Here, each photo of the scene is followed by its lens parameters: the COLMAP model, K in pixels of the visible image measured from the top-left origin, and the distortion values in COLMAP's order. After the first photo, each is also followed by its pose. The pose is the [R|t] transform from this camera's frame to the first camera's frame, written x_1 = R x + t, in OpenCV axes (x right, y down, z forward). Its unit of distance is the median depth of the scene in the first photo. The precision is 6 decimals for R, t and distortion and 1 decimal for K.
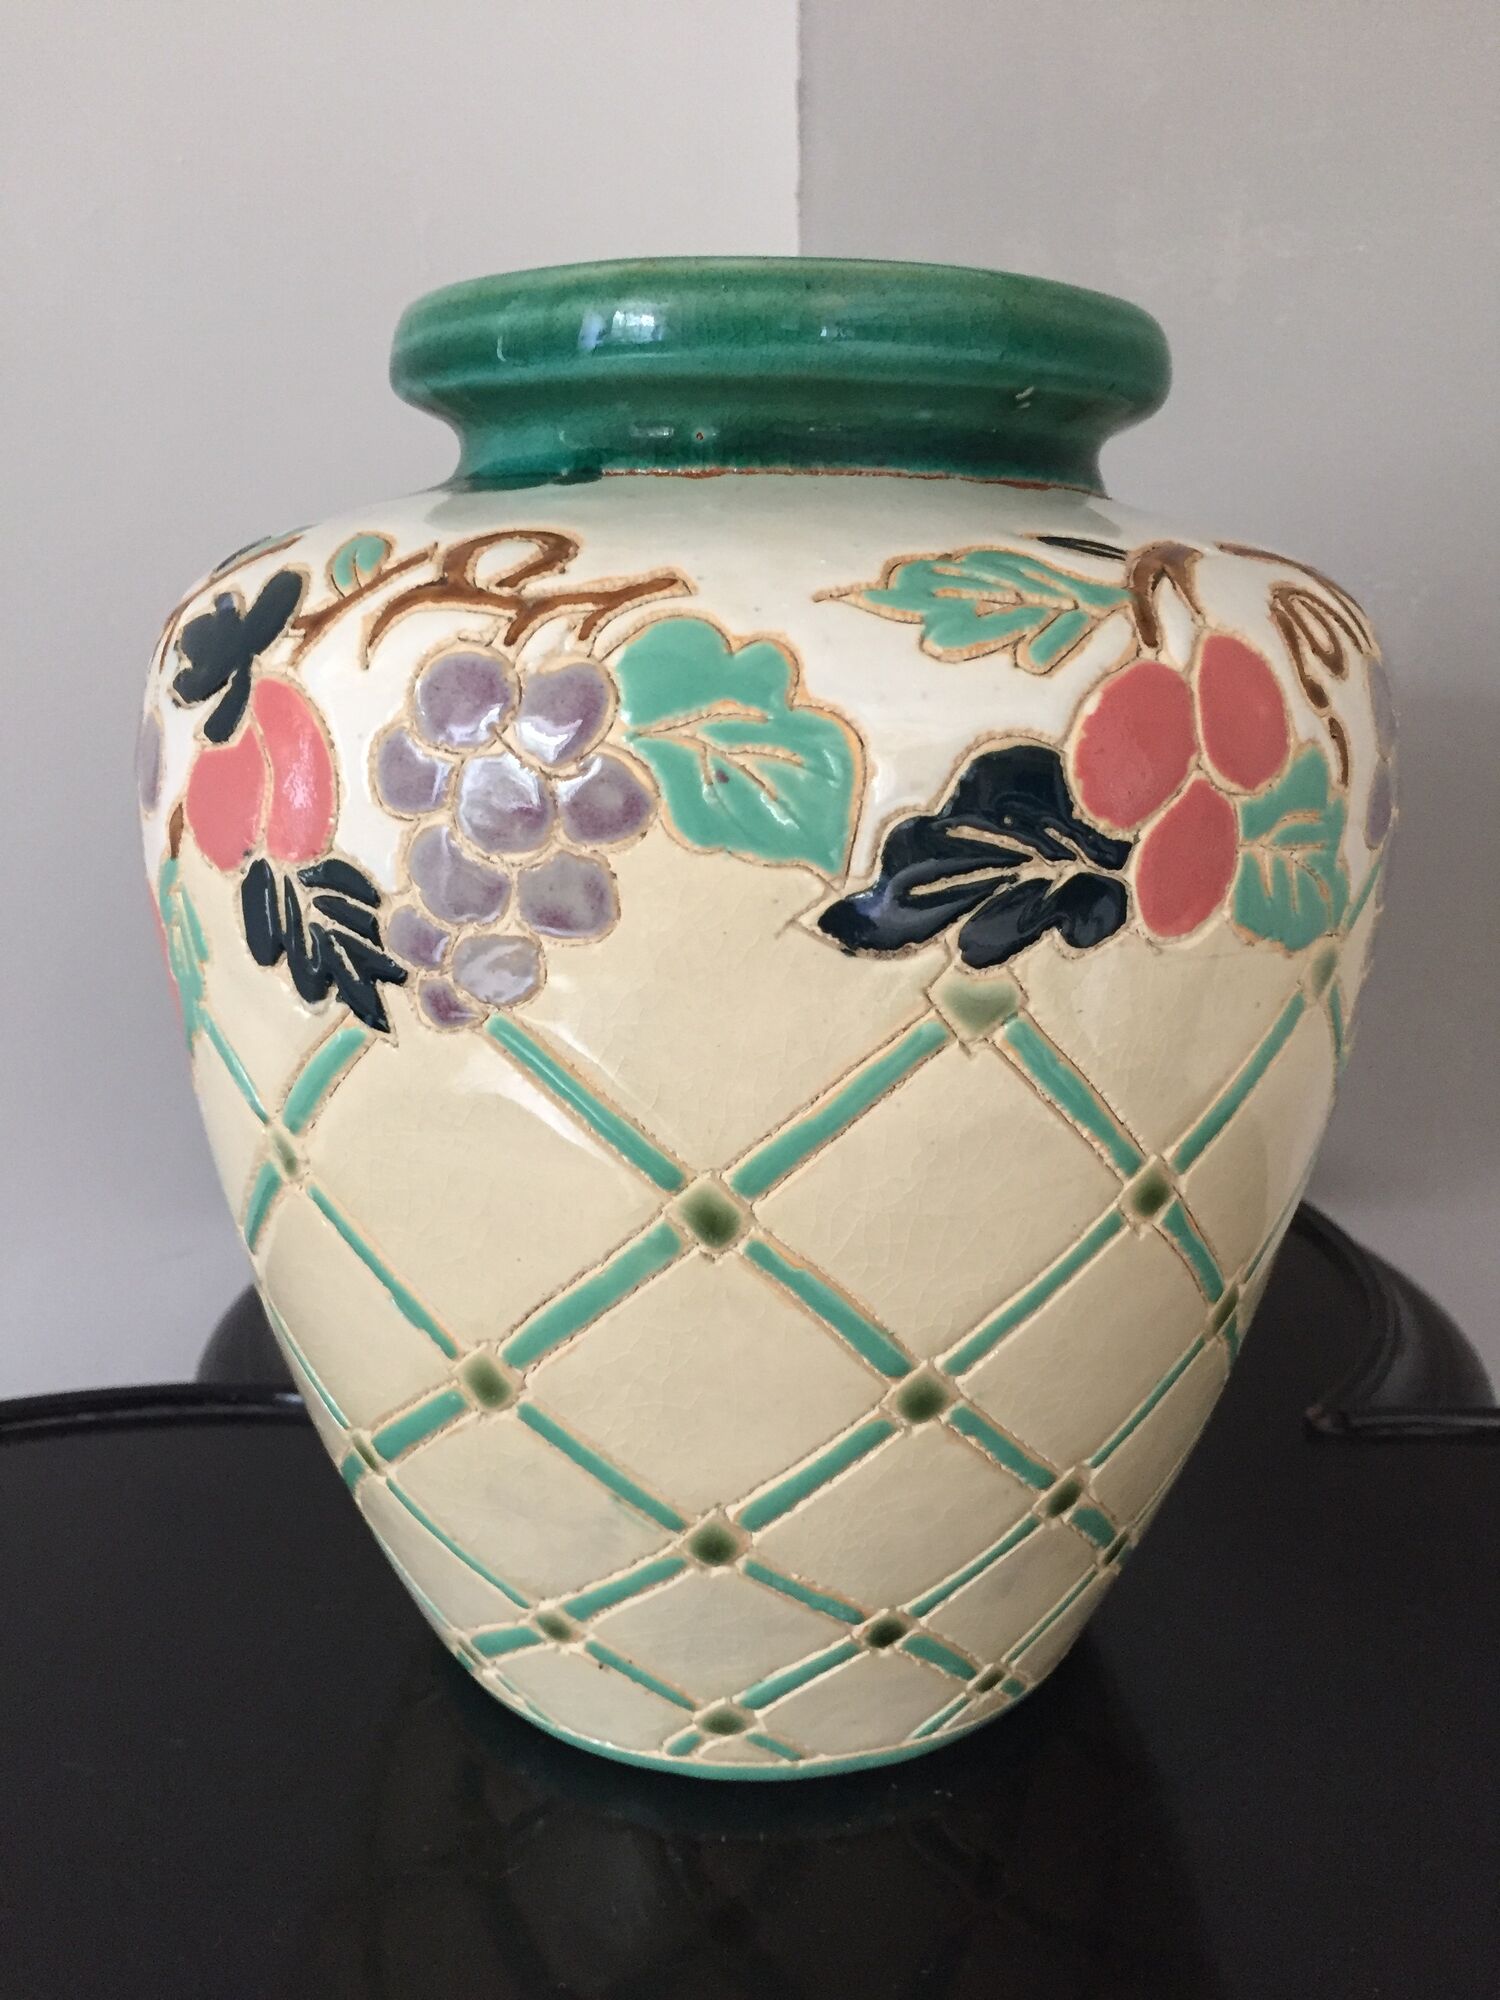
lens RADIAL K [[1806.8, 0, 753.1], [0, 1806.8, 1009.1], [0, 0, 1]] dist [0.019936, -0.038972]
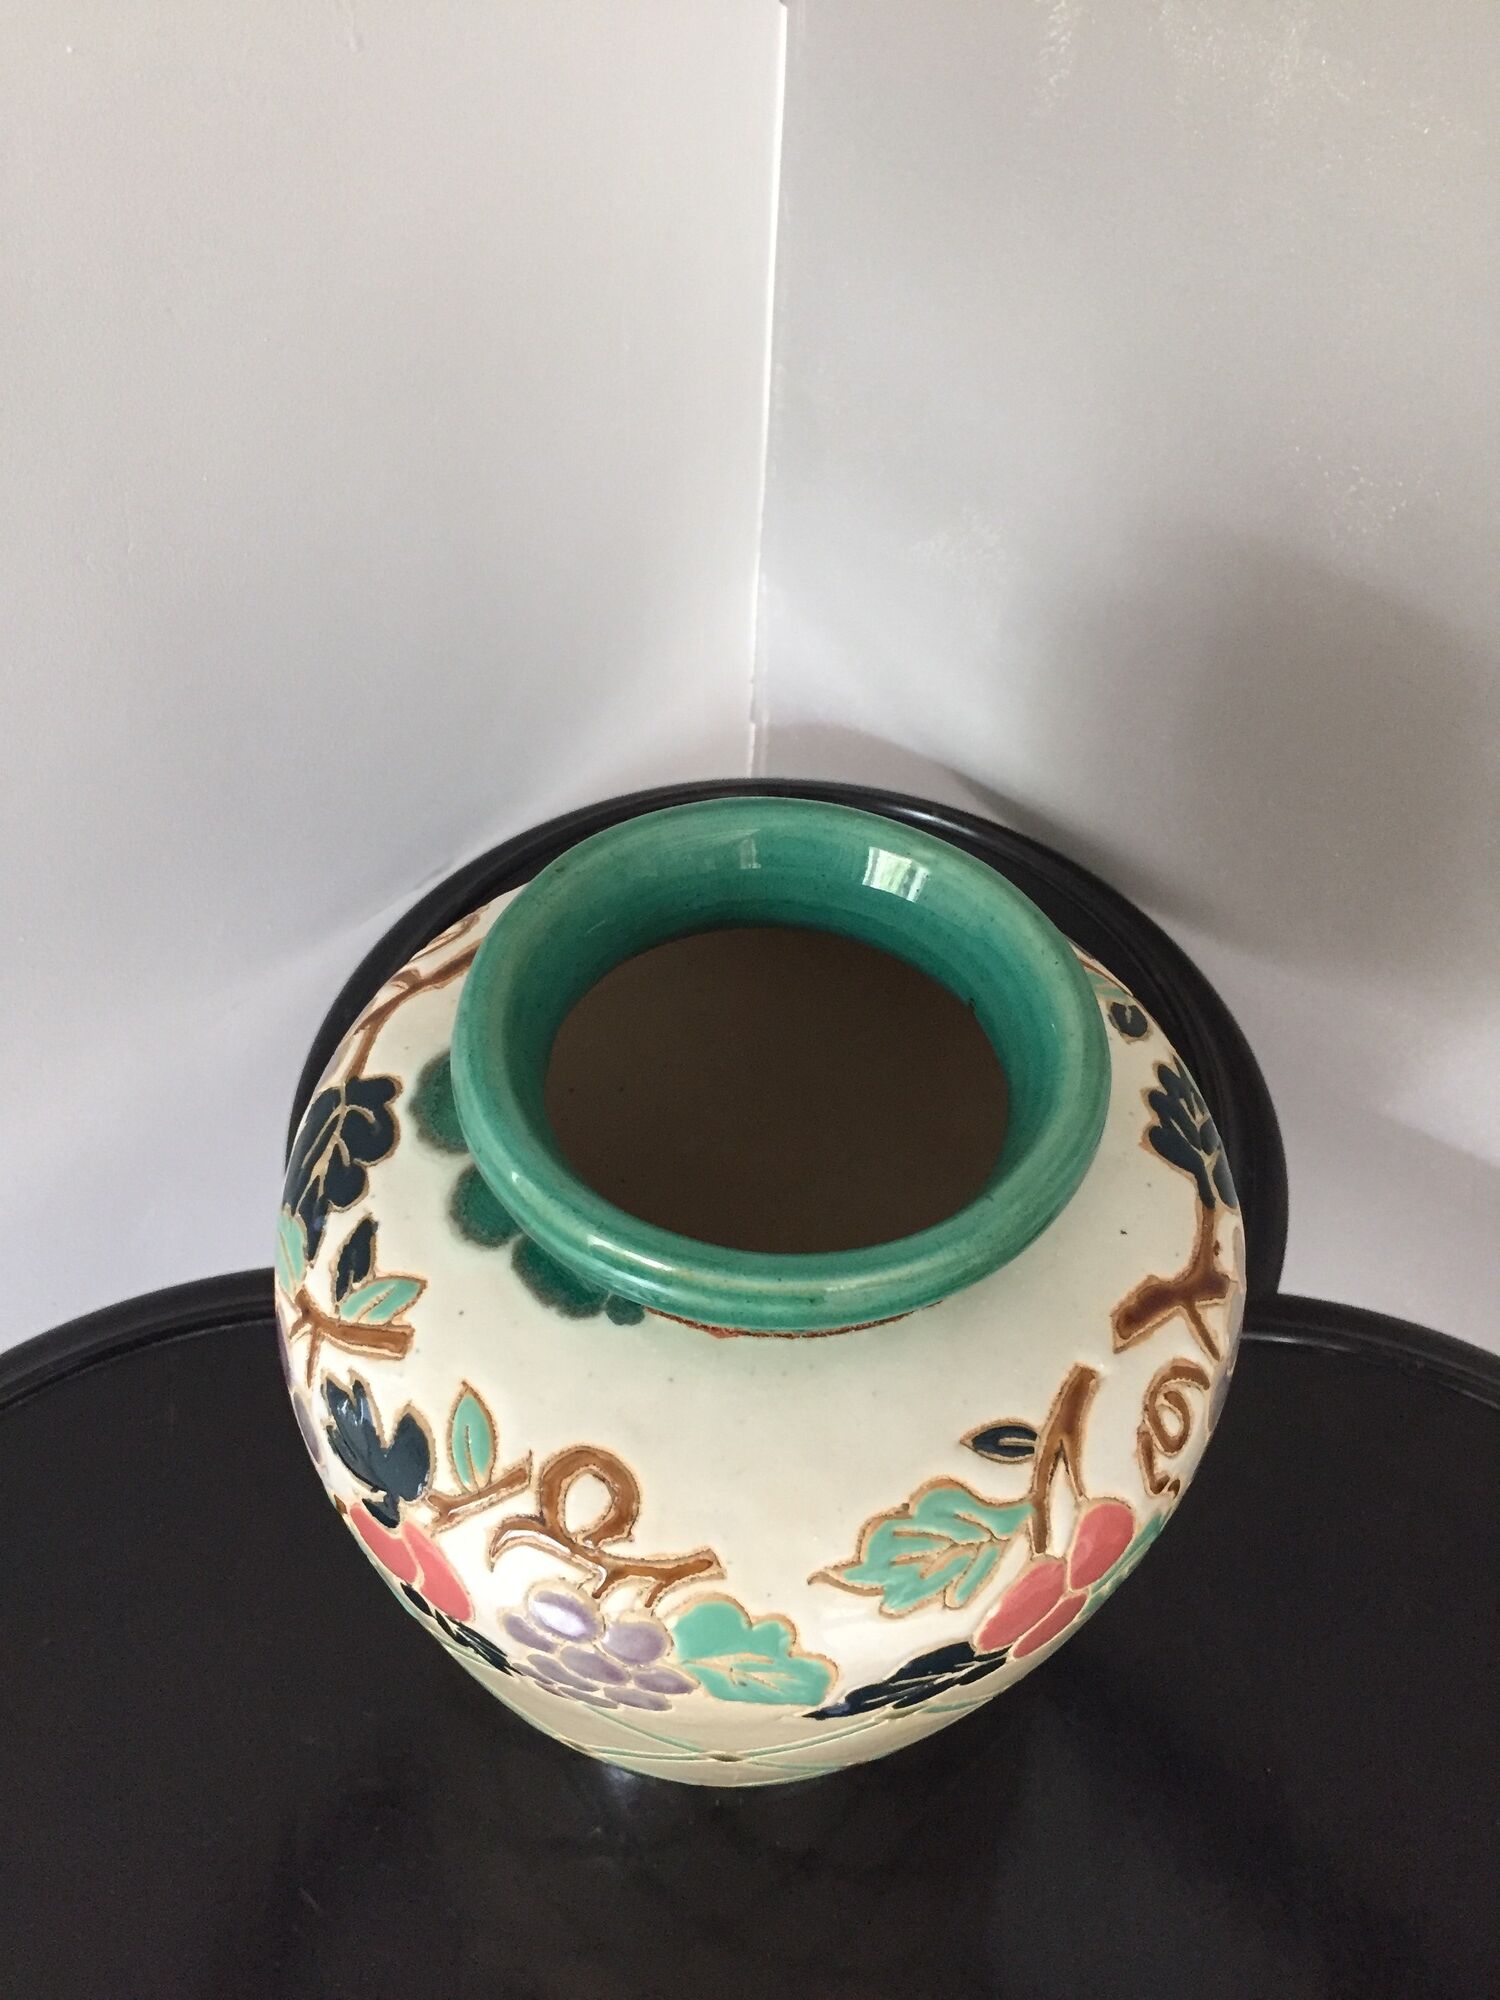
lens RADIAL K [[1806.8, 0, 751.6], [0, 1806.8, 1003.4], [0, 0, 1]] dist [0.019936, -0.038972]
pose [[0.999111, 0.003905, 0.041972, -0.072877], [-0.027213, 0.820170, 0.571472, -1.409865], [-0.032193, -0.572106, 0.819548, 0.083186]]
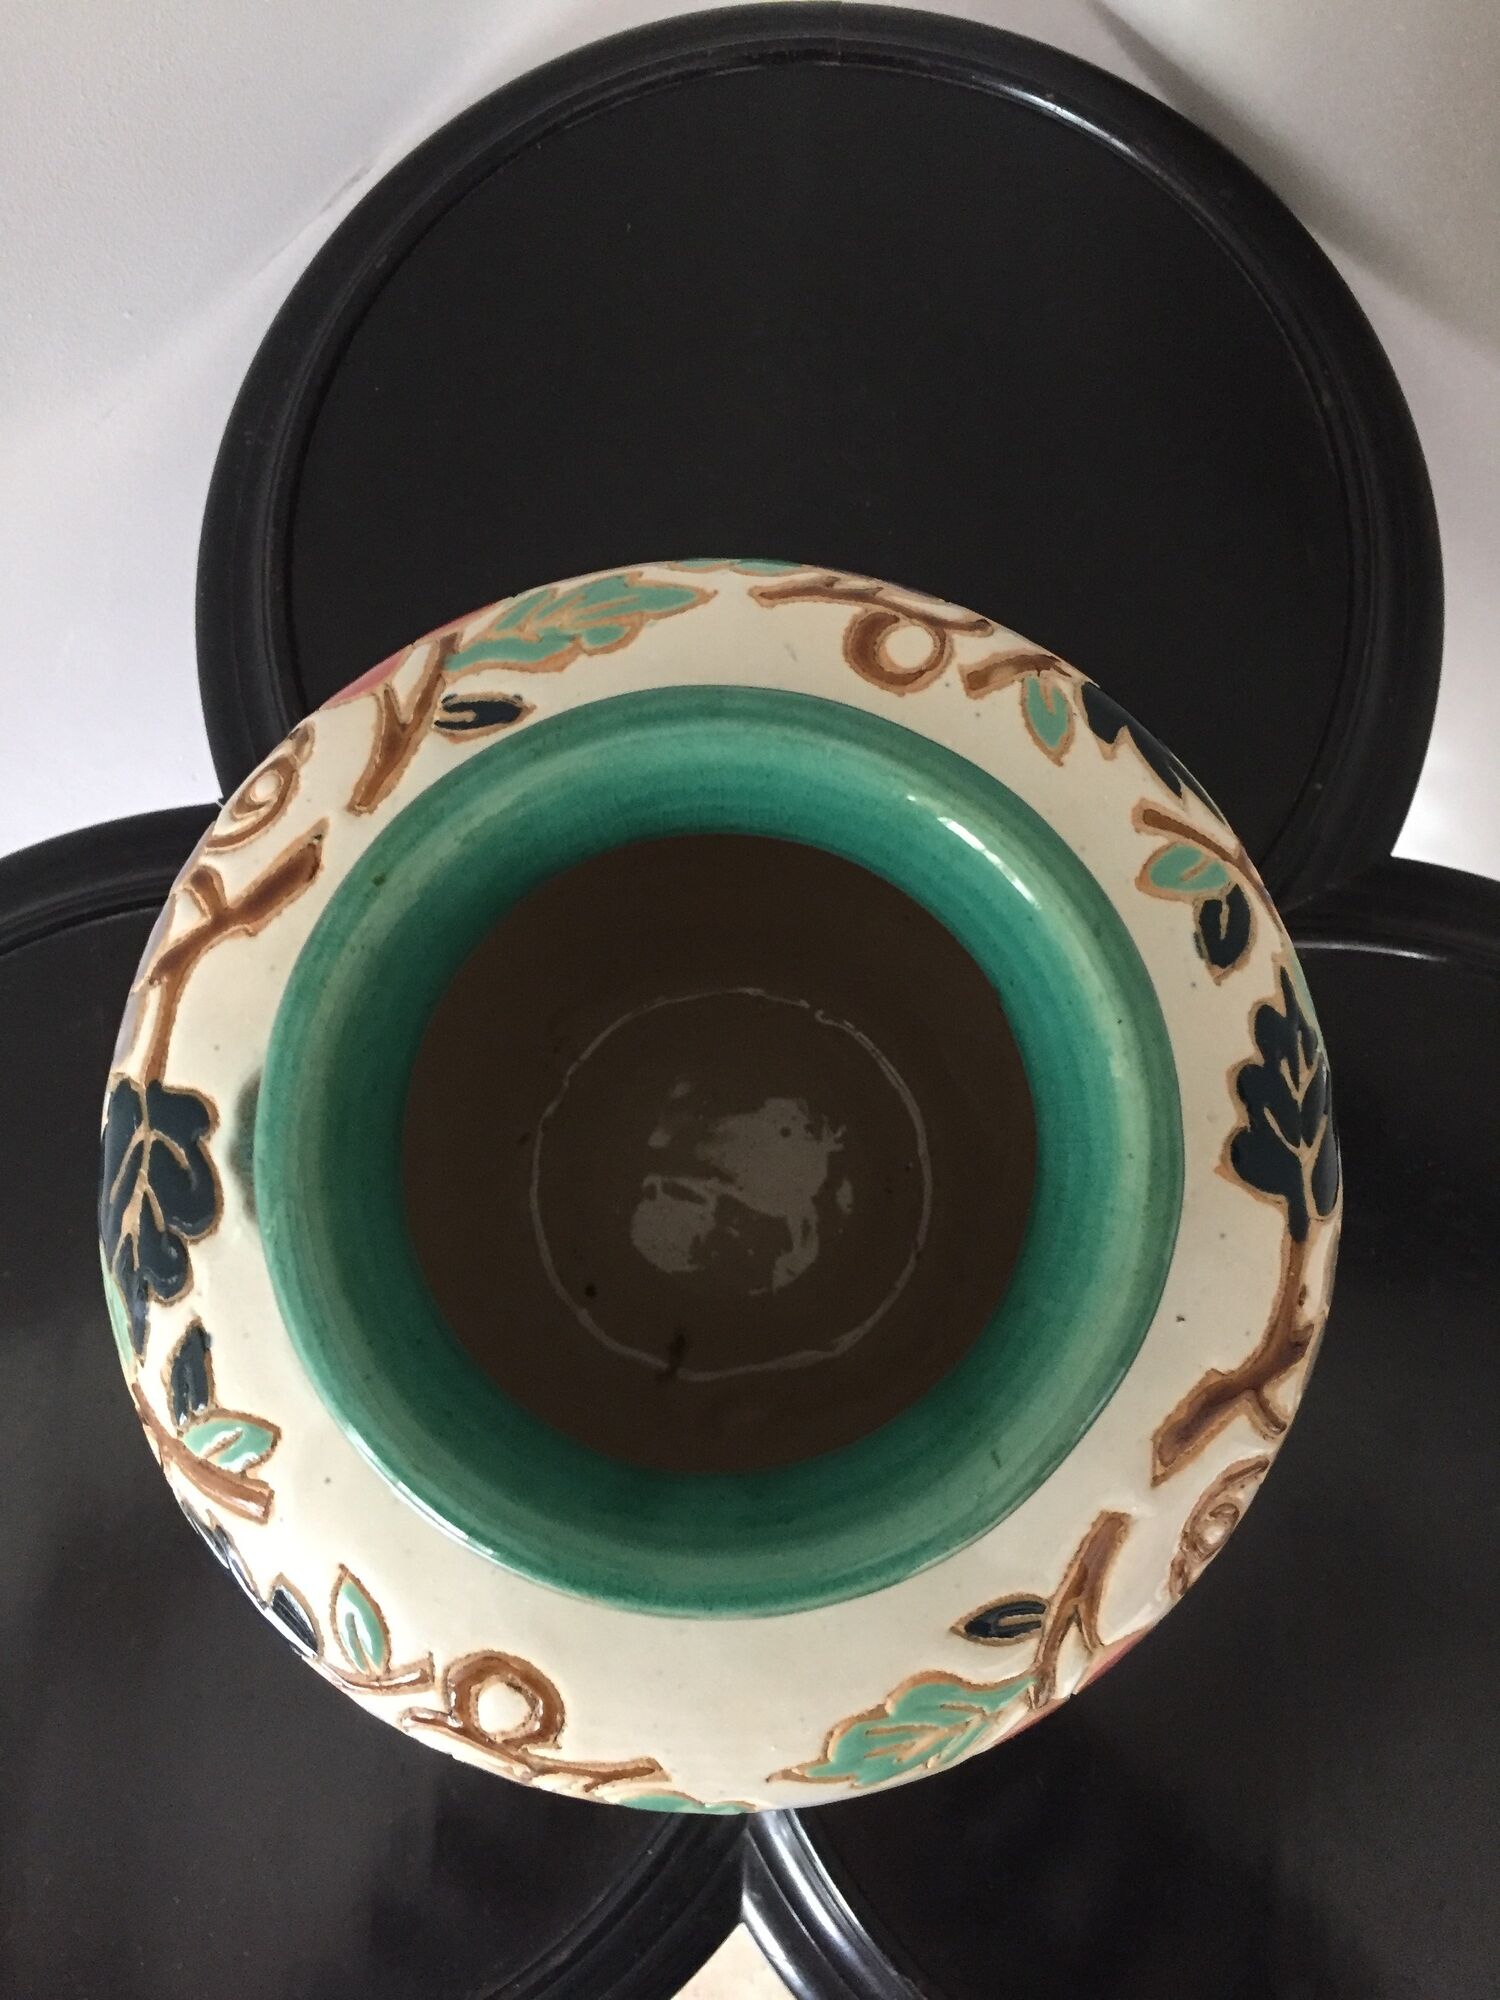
lens RADIAL K [[1806.8, 0, 746.9], [0, 1806.8, 1009.4], [0, 0, 1]] dist [0.019936, -0.038972]
pose [[0.999183, -0.039068, -0.010372, 0.053153], [0.023505, 0.352812, 0.935399, -1.558842], [-0.032885, -0.934878, 0.353442, 1.043415]]
